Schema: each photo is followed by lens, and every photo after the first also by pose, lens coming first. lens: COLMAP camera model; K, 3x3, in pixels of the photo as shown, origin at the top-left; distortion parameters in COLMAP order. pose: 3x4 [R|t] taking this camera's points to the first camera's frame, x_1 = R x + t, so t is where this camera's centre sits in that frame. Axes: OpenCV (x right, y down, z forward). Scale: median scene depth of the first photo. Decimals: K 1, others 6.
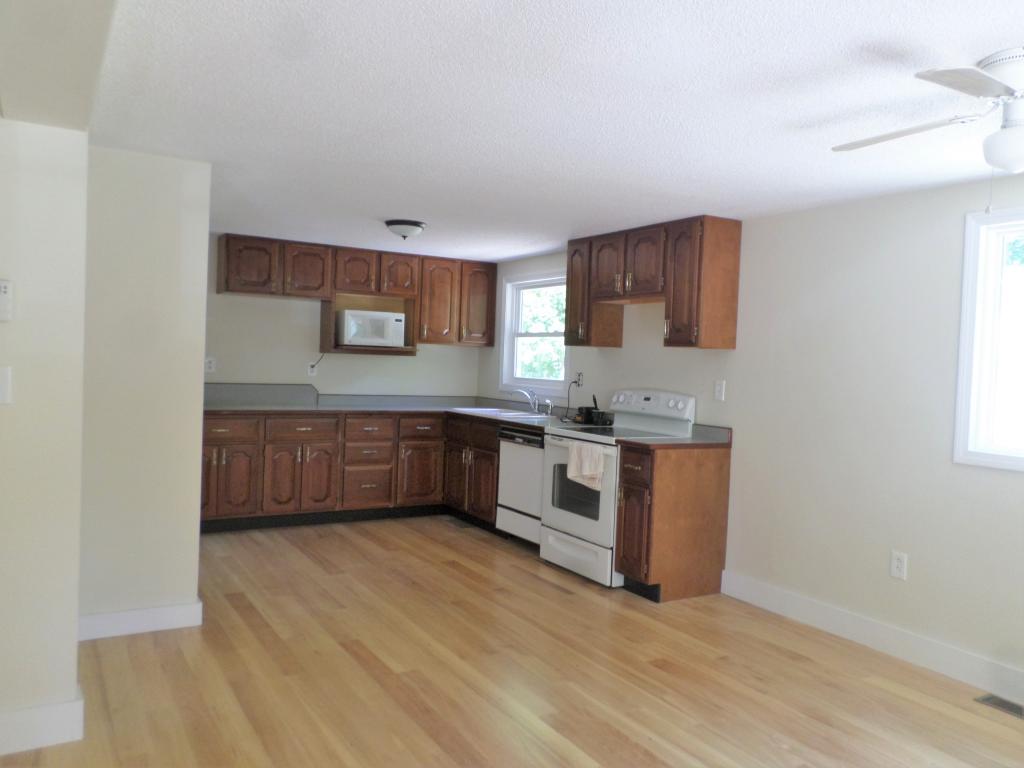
lens RADIAL K [[794.8, 0, 508.8], [0, 794.8, 377.5], [0, 0, 1]] dist [0.009541, -0.004910]
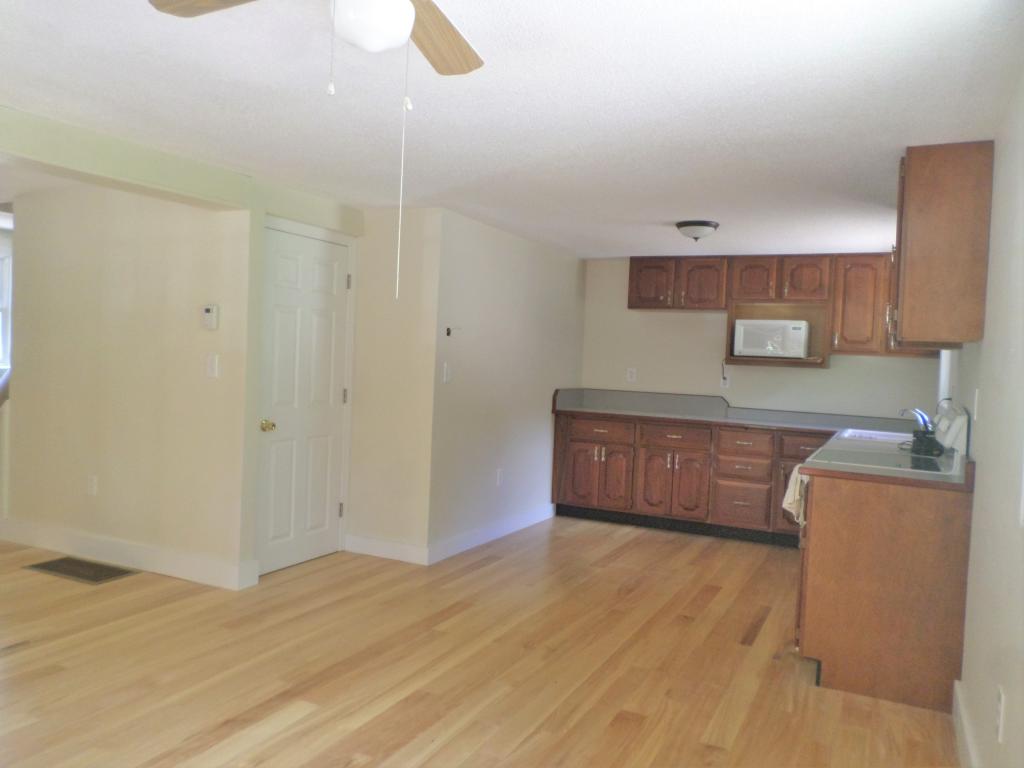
lens RADIAL K [[793.3, 0, 517.3], [0, 793.3, 378.9], [0, 0, 1]] dist [0.006597, -0.007778]
pose [[0.547401, 0.007188, -0.836840, 0.557881], [-0.042454, 0.998914, -0.019190, 0.020938], [0.835793, 0.046032, 0.547112, 0.300742]]
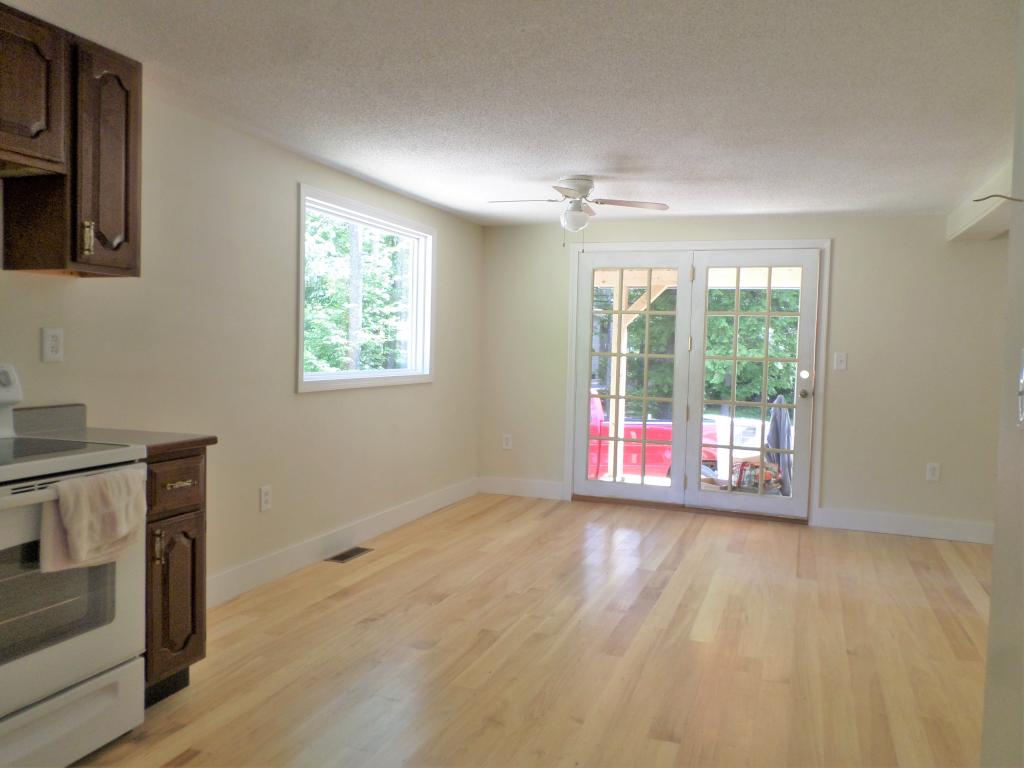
lens RADIAL K [[794.8, 0, 508.8], [0, 794.8, 377.5], [0, 0, 1]] dist [0.009541, -0.004910]
pose [[-0.615111, -0.092375, 0.783011, -0.385158], [-0.030434, 0.995155, 0.093495, -0.025868], [-0.787853, 0.033680, -0.614941, 1.007162]]
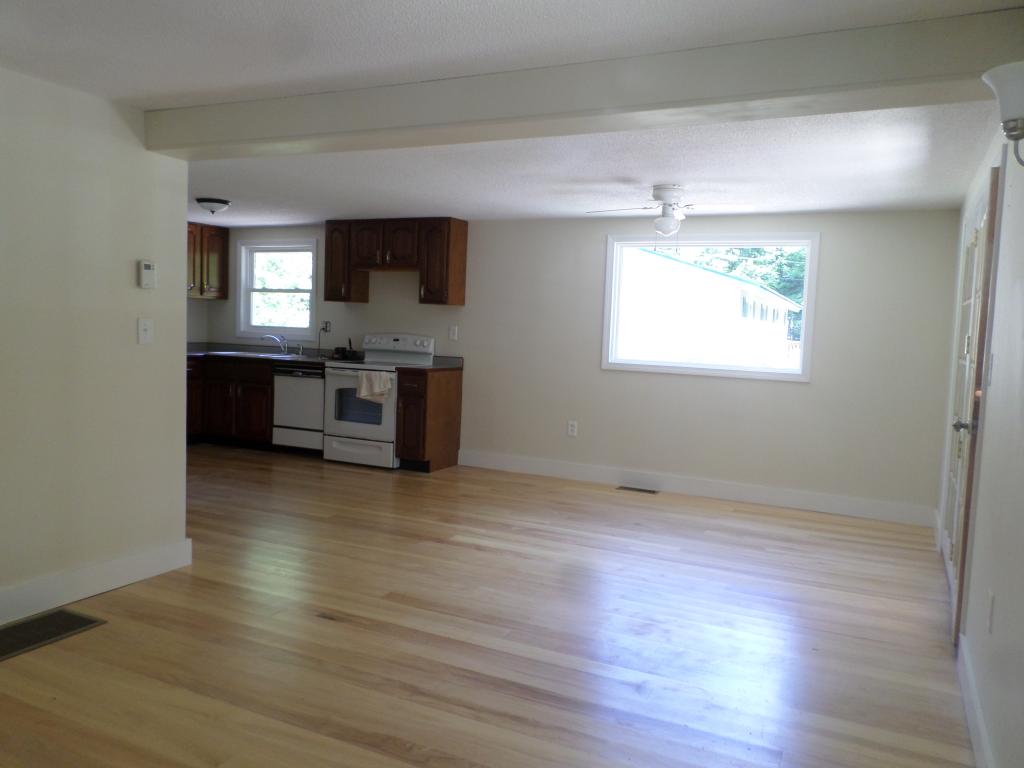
lens RADIAL K [[793.3, 0, 517.3], [0, 793.3, 378.9], [0, 0, 1]] dist [0.006597, -0.007778]
pose [[0.839804, -0.045247, 0.541000, -0.413795], [0.008017, 0.997446, 0.070979, -0.002380], [-0.542830, -0.055271, 0.838022, -0.303731]]
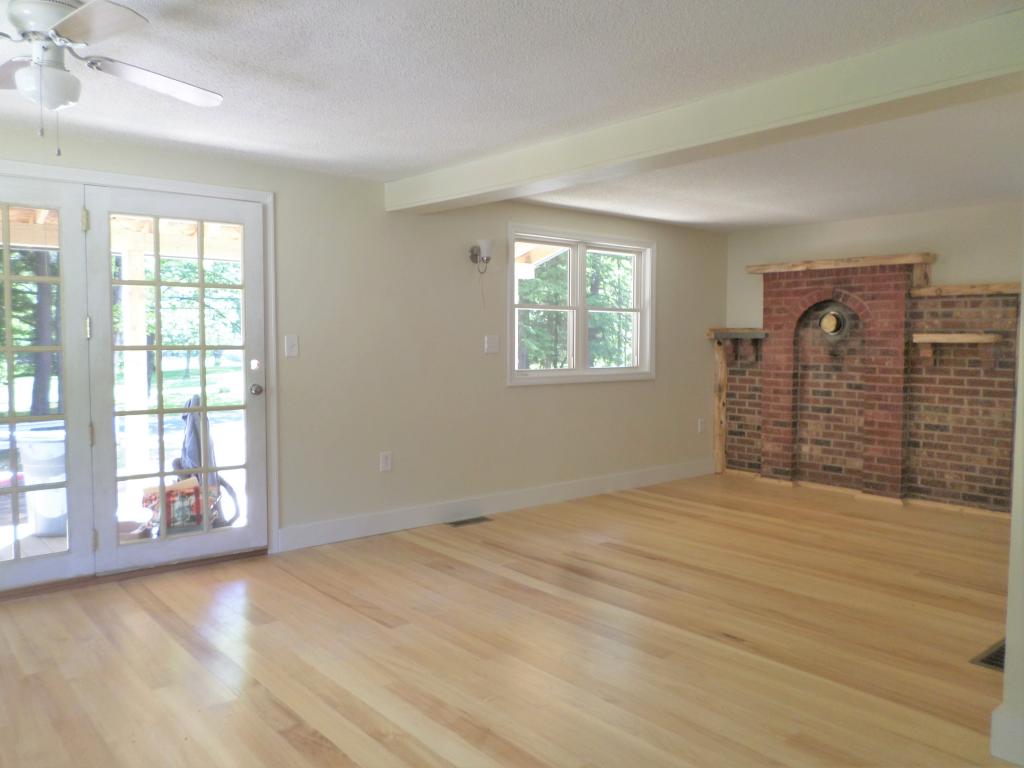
lens RADIAL K [[793.3, 0, 517.3], [0, 793.3, 378.9], [0, 0, 1]] dist [0.006597, -0.007778]
pose [[-0.984486, -0.035224, -0.171890, 0.087787], [-0.049514, 0.995599, 0.079567, -0.006493], [0.168331, 0.086843, -0.981898, 0.895864]]
